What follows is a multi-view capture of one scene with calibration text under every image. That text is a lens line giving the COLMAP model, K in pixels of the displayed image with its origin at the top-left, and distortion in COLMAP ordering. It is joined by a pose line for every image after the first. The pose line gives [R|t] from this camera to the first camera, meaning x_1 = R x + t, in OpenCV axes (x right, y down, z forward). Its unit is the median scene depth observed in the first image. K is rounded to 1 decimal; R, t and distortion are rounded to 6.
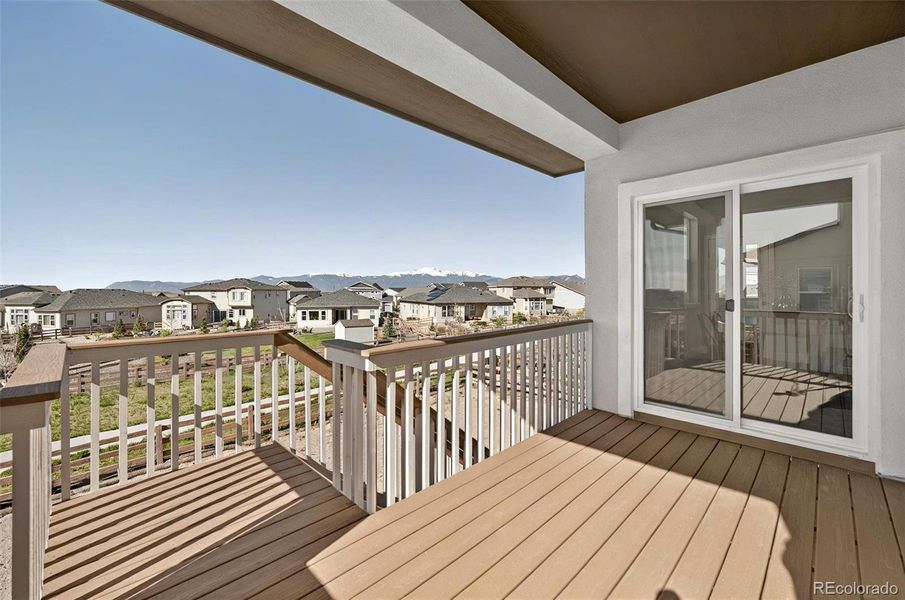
lens RADIAL K [[376.1, 0, 451.2], [0, 376.1, 295.8], [0, 0, 1]] dist [0.003200, -0.000180]
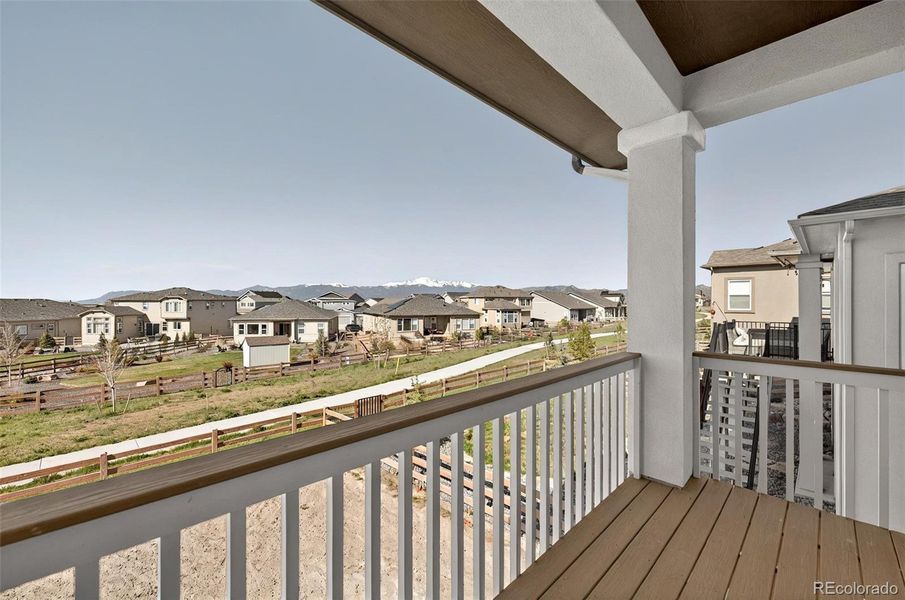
lens RADIAL K [[376.1, 0, 456.6], [0, 376.1, 298.6], [0, 0, 1]] dist [0.003200, -0.000180]
pose [[0.999964, 0.001967, 0.008274, 0.100501], [-0.001799, 0.999794, -0.020217, -0.002672], [-0.008313, 0.020202, 0.999761, 0.101378]]
